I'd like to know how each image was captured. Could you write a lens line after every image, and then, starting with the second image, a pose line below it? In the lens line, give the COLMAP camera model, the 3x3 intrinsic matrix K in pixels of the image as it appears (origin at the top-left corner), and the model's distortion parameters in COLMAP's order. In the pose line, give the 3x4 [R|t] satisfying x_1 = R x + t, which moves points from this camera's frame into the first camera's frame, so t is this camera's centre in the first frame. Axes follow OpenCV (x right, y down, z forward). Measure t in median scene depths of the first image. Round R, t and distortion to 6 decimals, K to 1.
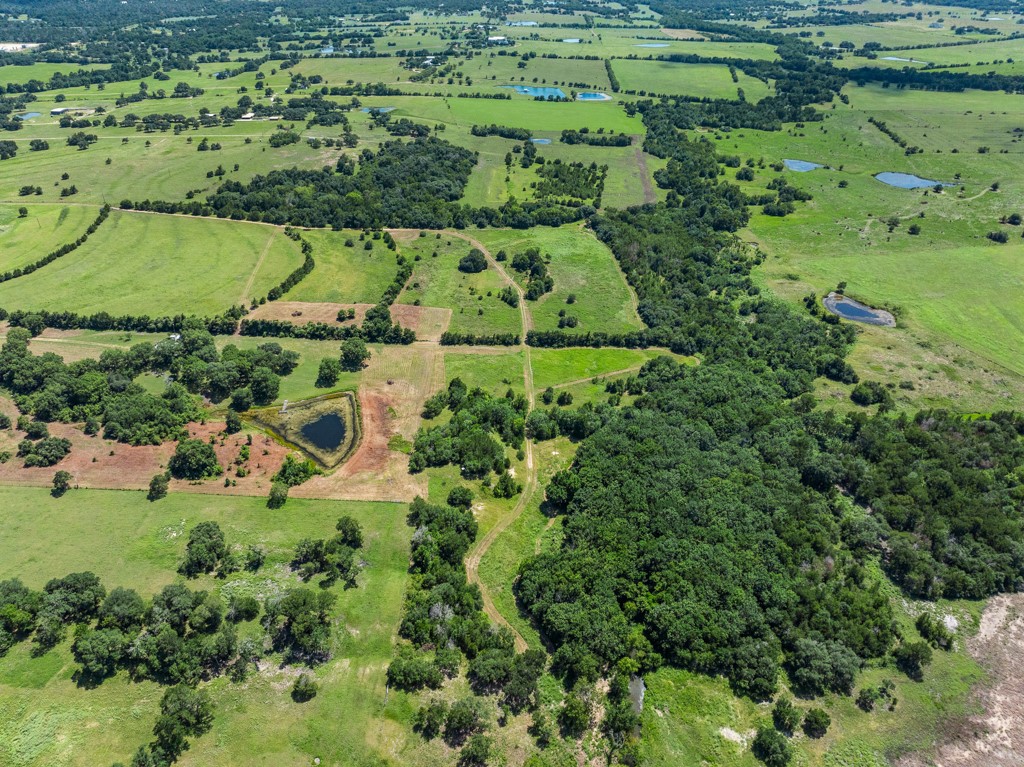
lens RADIAL K [[722.2, 0, 516.3], [0, 722.2, 378.5], [0, 0, 1]] dist [-0.054370, 0.024846]
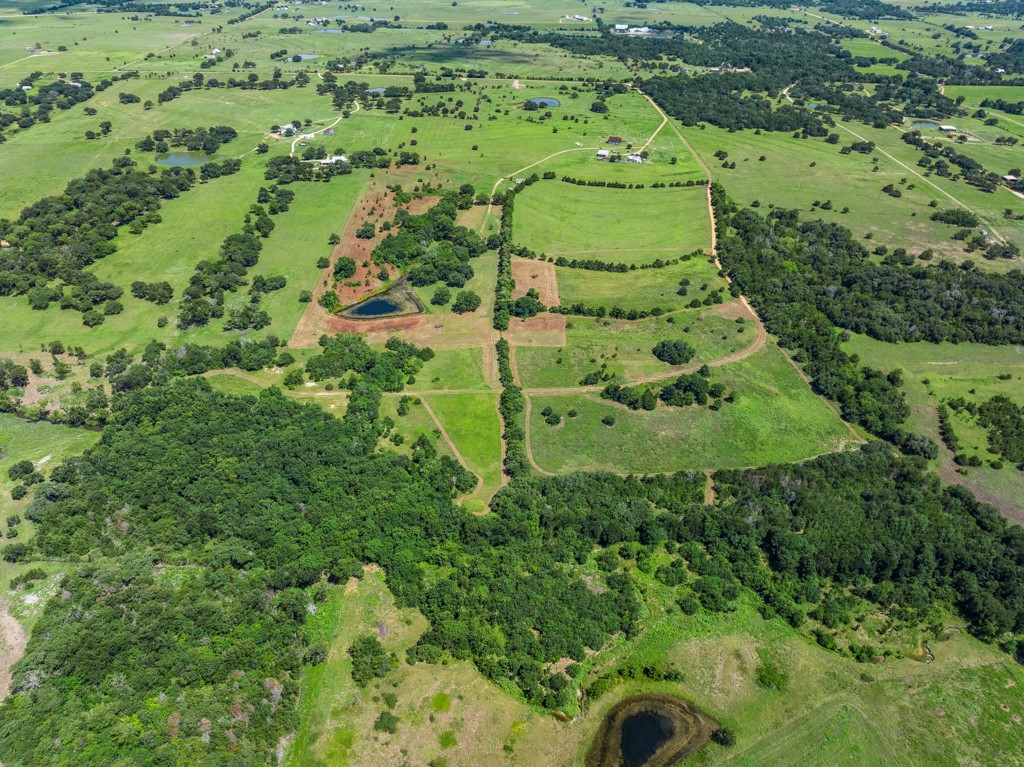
lens RADIAL K [[722.2, 0, 516.3], [0, 722.2, 378.5], [0, 0, 1]] dist [-0.054370, 0.024846]
pose [[0.021516, 0.551606, -0.833827, 0.842383], [-0.552763, 0.701514, 0.449813, -0.520805], [0.833061, 0.451230, 0.320002, 0.684162]]
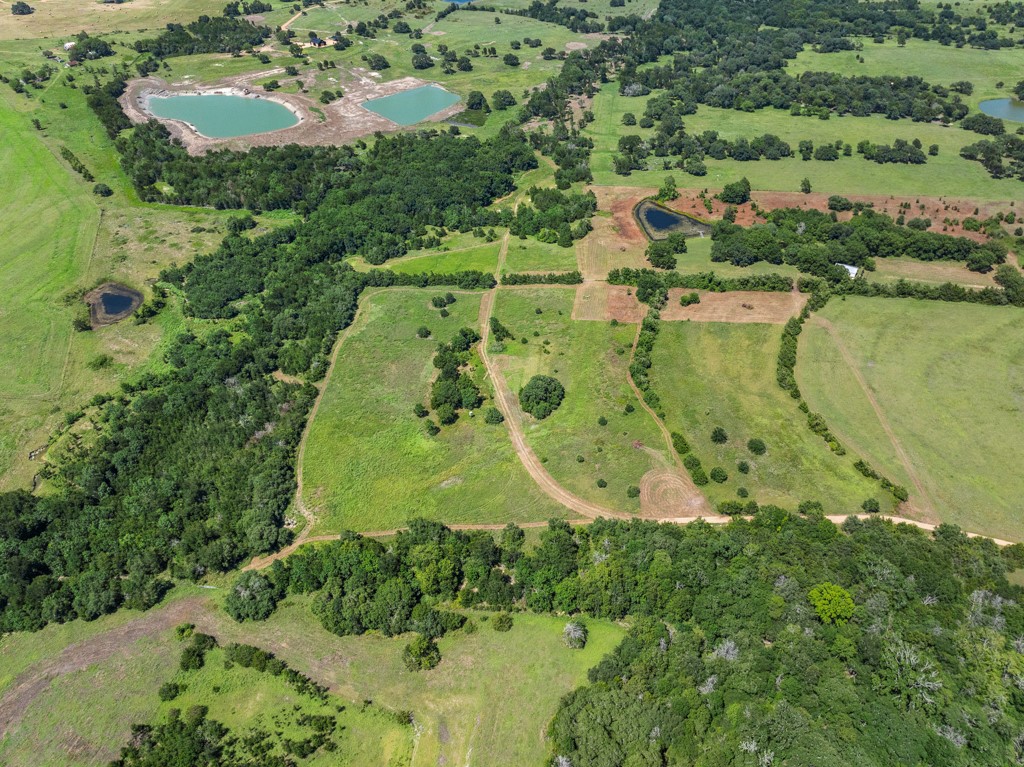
lens RADIAL K [[722.2, 0, 516.3], [0, 722.2, 378.5], [0, 0, 1]] dist [-0.054370, 0.024846]
pose [[-0.992674, -0.074633, 0.095021, -0.118540], [0.065449, 0.328922, 0.942086, -0.938871], [-0.101565, 0.941403, -0.321628, 1.444194]]
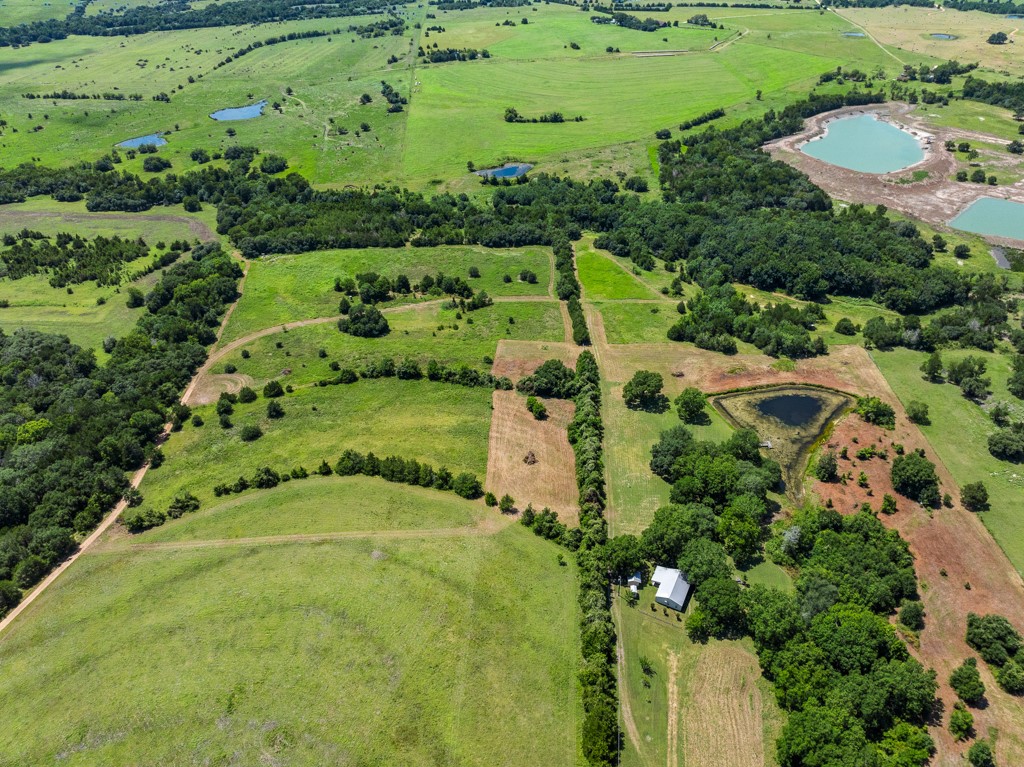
lens RADIAL K [[722.2, 0, 516.3], [0, 722.2, 378.5], [0, 0, 1]] dist [-0.054370, 0.024846]
pose [[0.028014, -0.571950, 0.819810, -0.806428], [0.537265, 0.700215, 0.470154, -0.454729], [-0.842948, 0.427285, 0.326904, 0.804818]]
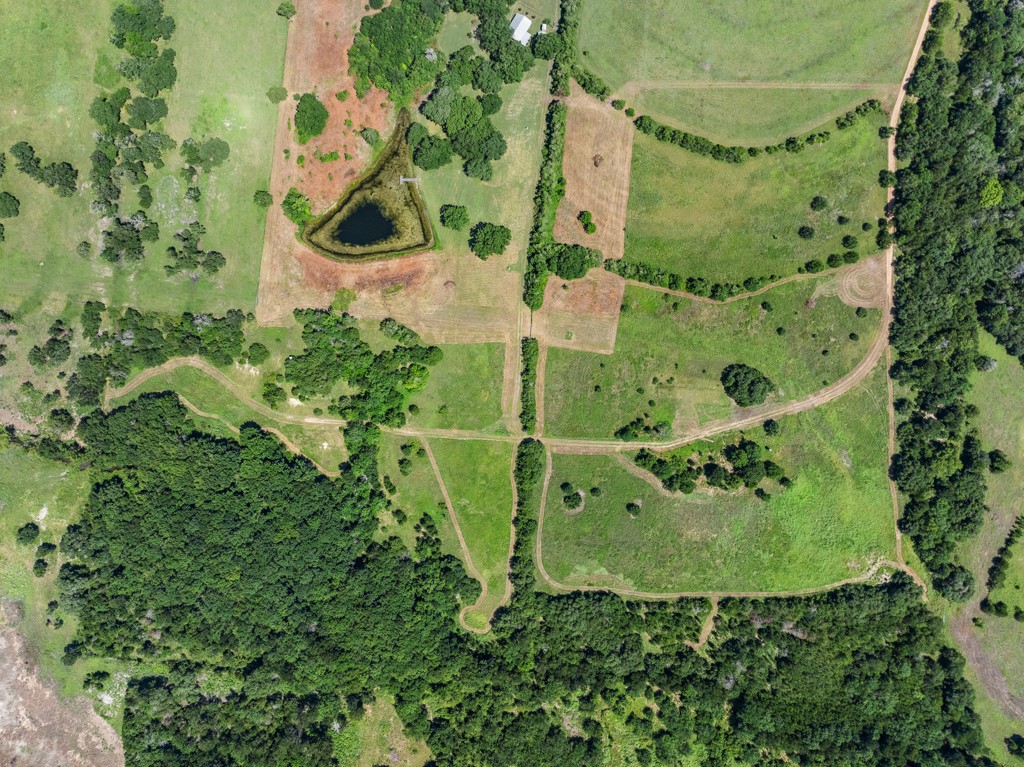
lens RADIAL K [[722.2, 0, 516.3], [0, 722.2, 378.5], [0, 0, 1]] dist [-0.054370, 0.024846]
pose [[-0.092926, 0.995641, -0.008037, -0.049702], [-0.538042, -0.043422, 0.841799, -0.754111], [0.837780, 0.082549, 0.539731, 0.528702]]
